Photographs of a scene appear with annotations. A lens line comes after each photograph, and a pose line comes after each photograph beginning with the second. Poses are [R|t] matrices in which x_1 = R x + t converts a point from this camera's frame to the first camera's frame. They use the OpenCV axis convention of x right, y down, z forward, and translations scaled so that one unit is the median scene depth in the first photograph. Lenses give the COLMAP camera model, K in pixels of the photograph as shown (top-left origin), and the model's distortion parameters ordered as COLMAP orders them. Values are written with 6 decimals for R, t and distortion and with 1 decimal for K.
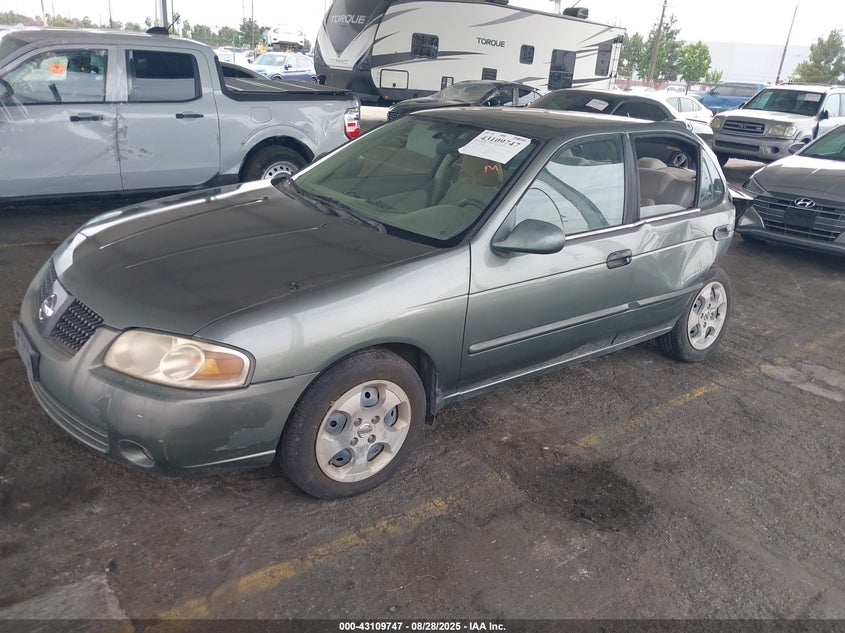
lens RADIAL K [[653.4, 0, 422.1], [0, 653.4, 318.1], [0, 0, 1]] dist [0.030629, -0.026108]
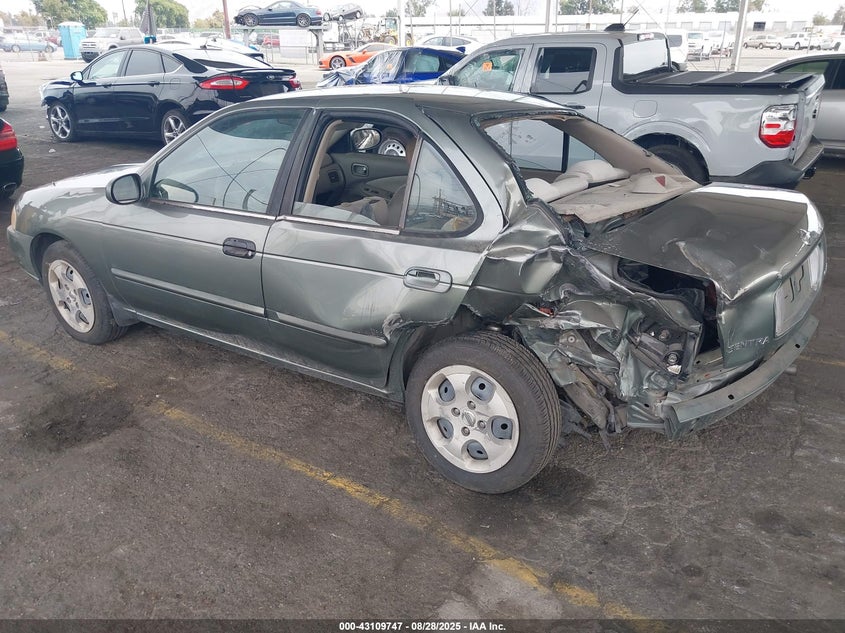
lens RADIAL K [[653.4, 0, 422.6], [0, 653.4, 314.0], [0, 0, 1]] dist [0.030629, -0.026108]
pose [[0.337862, 0.298753, -0.892522, 0.605134], [-0.317802, 0.928803, 0.190594, -0.128537], [0.885918, 0.219251, 0.408752, 0.443476]]
